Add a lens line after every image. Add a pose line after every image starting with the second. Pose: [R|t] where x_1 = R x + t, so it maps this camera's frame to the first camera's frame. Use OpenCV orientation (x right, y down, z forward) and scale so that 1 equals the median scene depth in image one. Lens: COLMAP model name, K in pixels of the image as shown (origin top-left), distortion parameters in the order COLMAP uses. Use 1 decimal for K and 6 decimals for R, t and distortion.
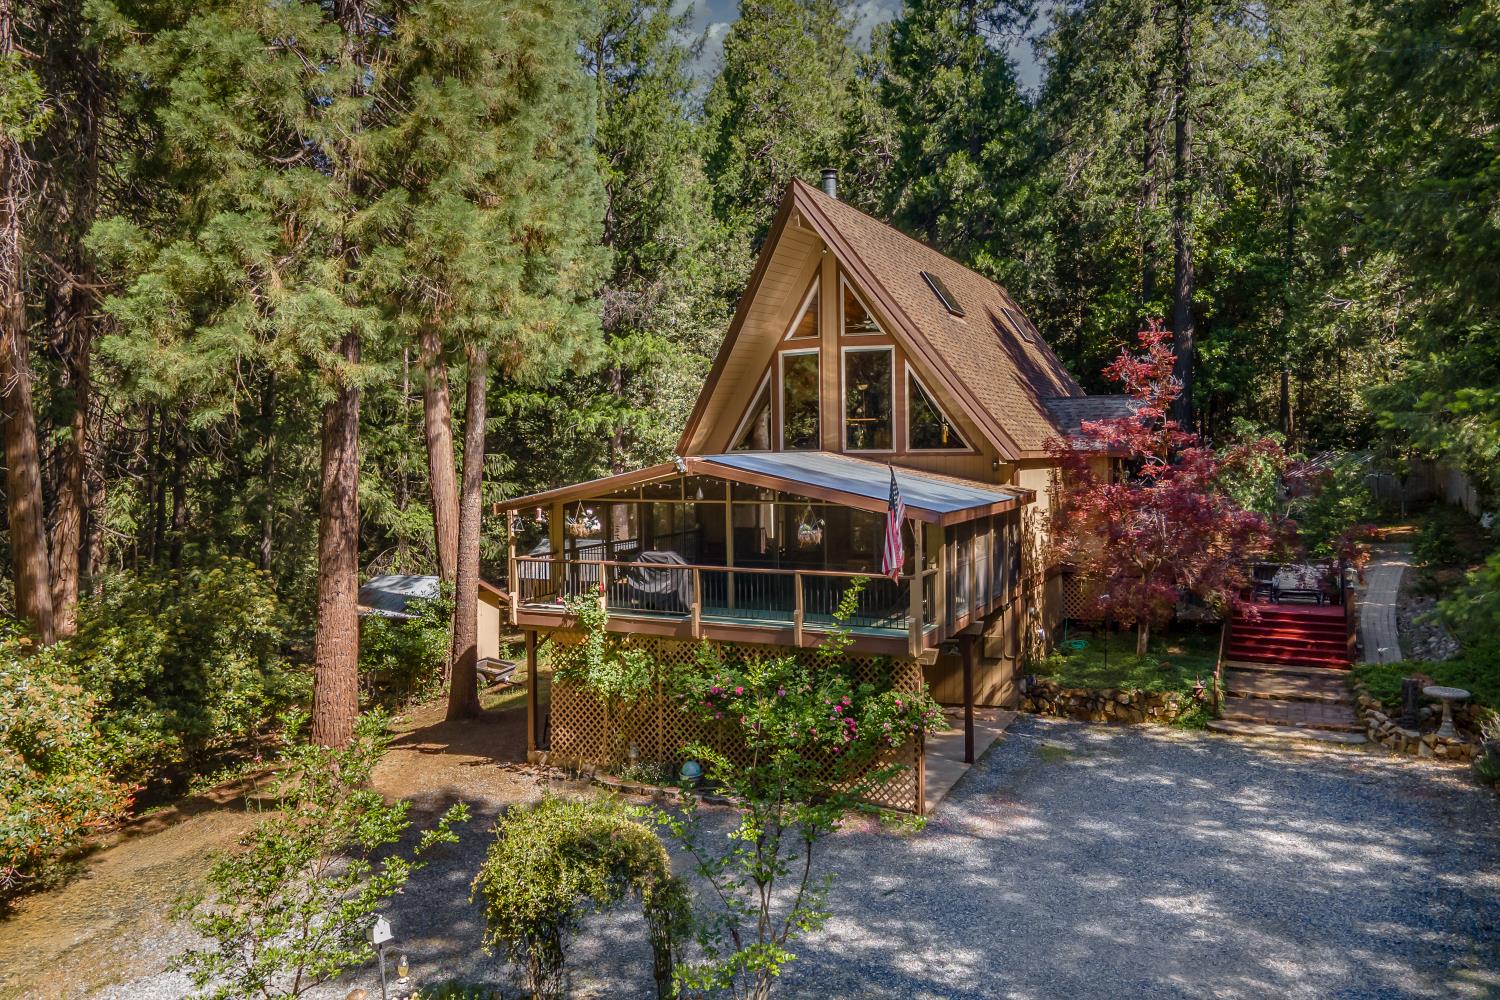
lens RADIAL K [[1068.6, 0, 779.1], [0, 1068.6, 442.7], [0, 0, 1]] dist [0.023495, 0.003689]
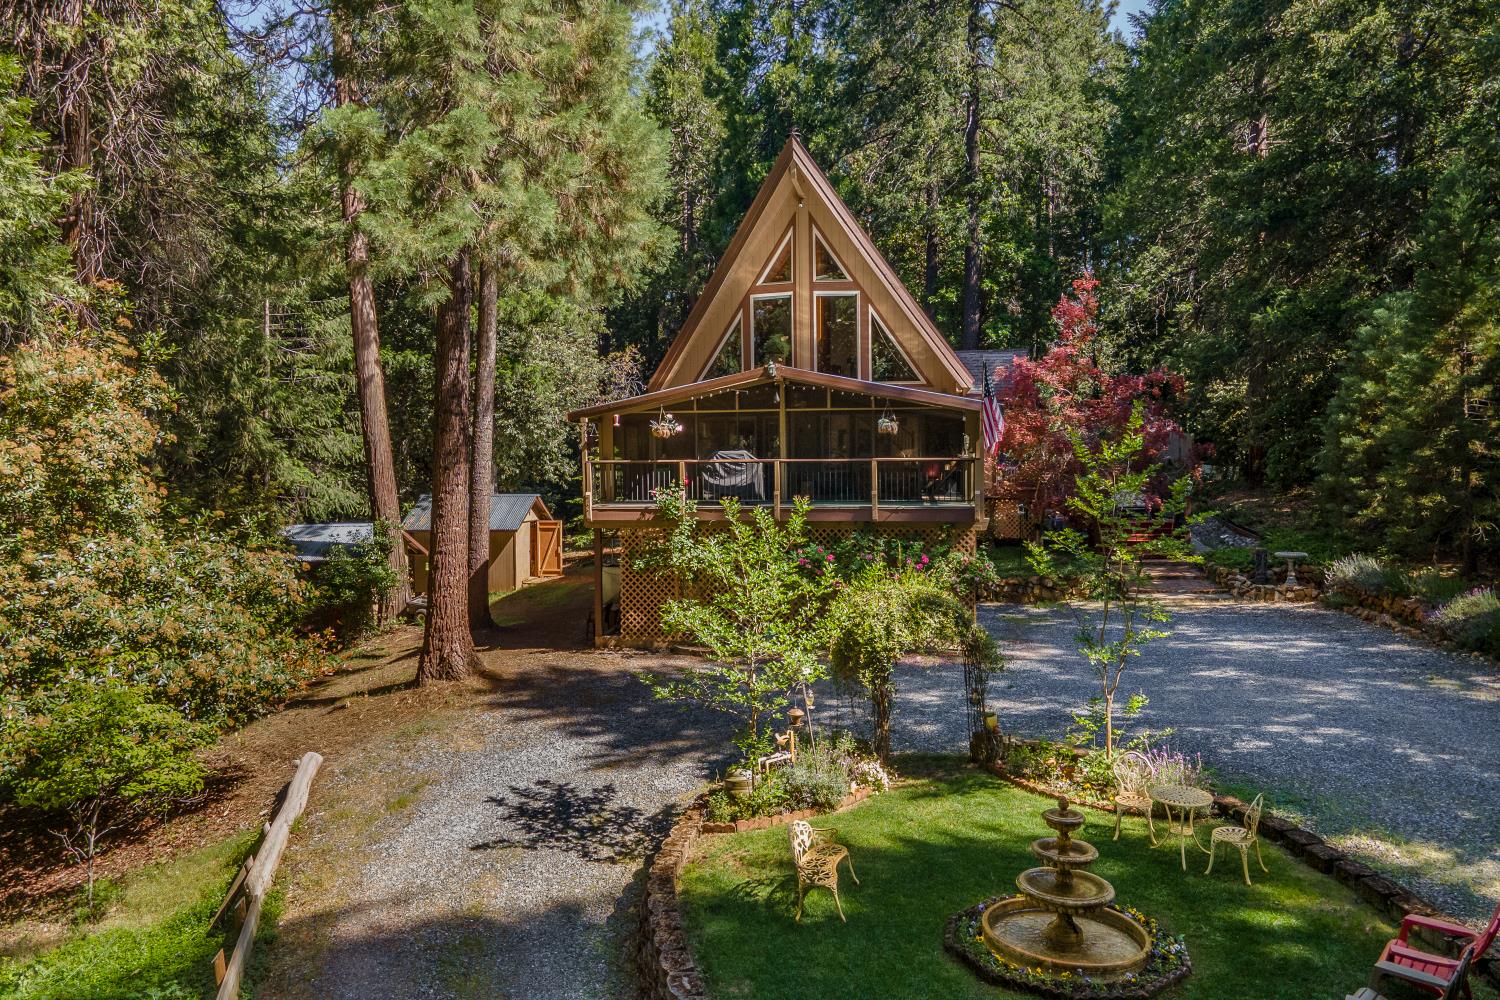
lens RADIAL K [[1088.3, 0, 715.3], [0, 1088.3, 499.0], [0, 0, 1]] dist [0.017803, -0.002733]
pose [[0.961503, -0.010344, 0.274601, -0.366733], [0.001419, 0.999465, 0.032681, 0.094412], [-0.274792, -0.031033, 0.961003, -0.093907]]
